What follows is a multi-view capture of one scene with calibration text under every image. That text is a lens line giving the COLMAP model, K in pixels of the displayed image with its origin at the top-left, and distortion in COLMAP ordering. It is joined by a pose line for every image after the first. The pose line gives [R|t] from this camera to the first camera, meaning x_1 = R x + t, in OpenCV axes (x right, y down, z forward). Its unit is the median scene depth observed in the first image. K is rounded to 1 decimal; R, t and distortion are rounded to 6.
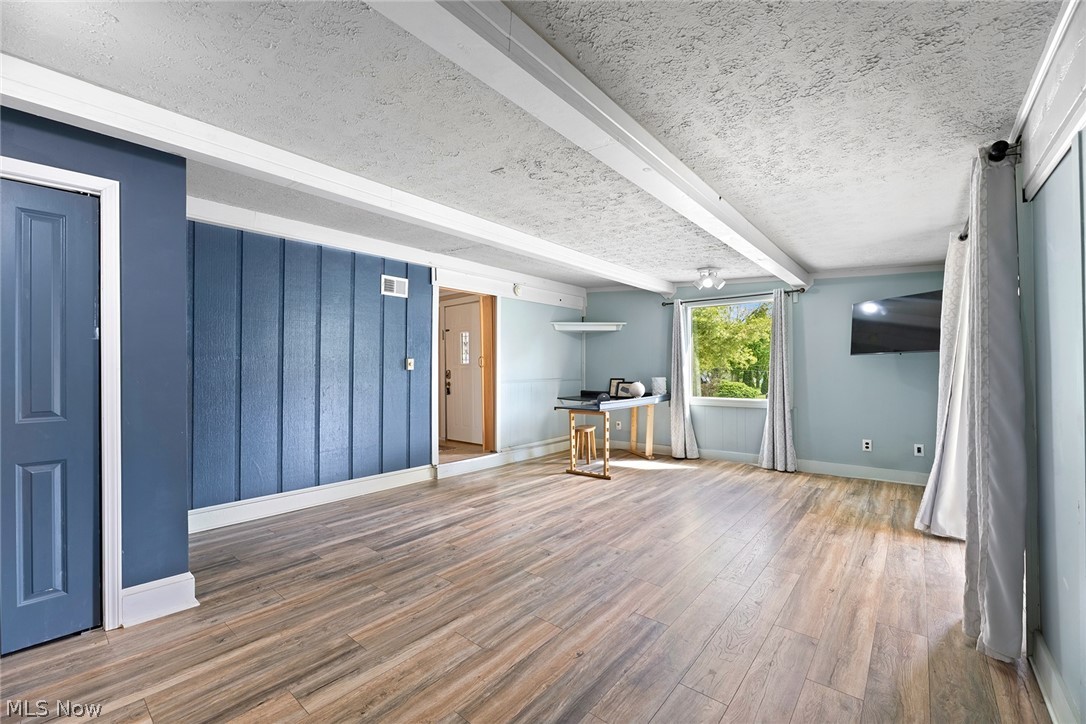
lens RADIAL K [[439.9, 0, 545.8], [0, 439.9, 365.9], [0, 0, 1]] dist [0.003910, -0.003059]
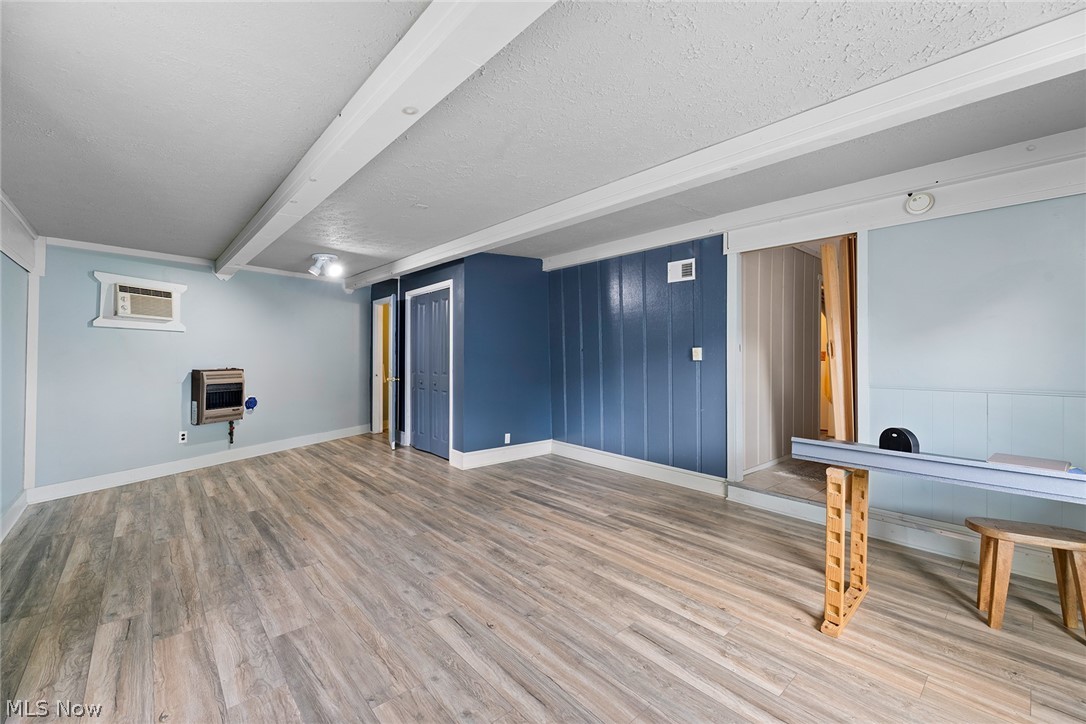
lens RADIAL K [[439.9, 0, 546.1], [0, 439.9, 354.4], [0, 0, 1]] dist [0.003910, -0.003059]
pose [[-0.133496, -0.004267, -0.991040, 0.824968], [-0.000633, 0.999991, -0.004220, 0.001314], [0.991049, 0.000064, -0.133497, 1.118415]]
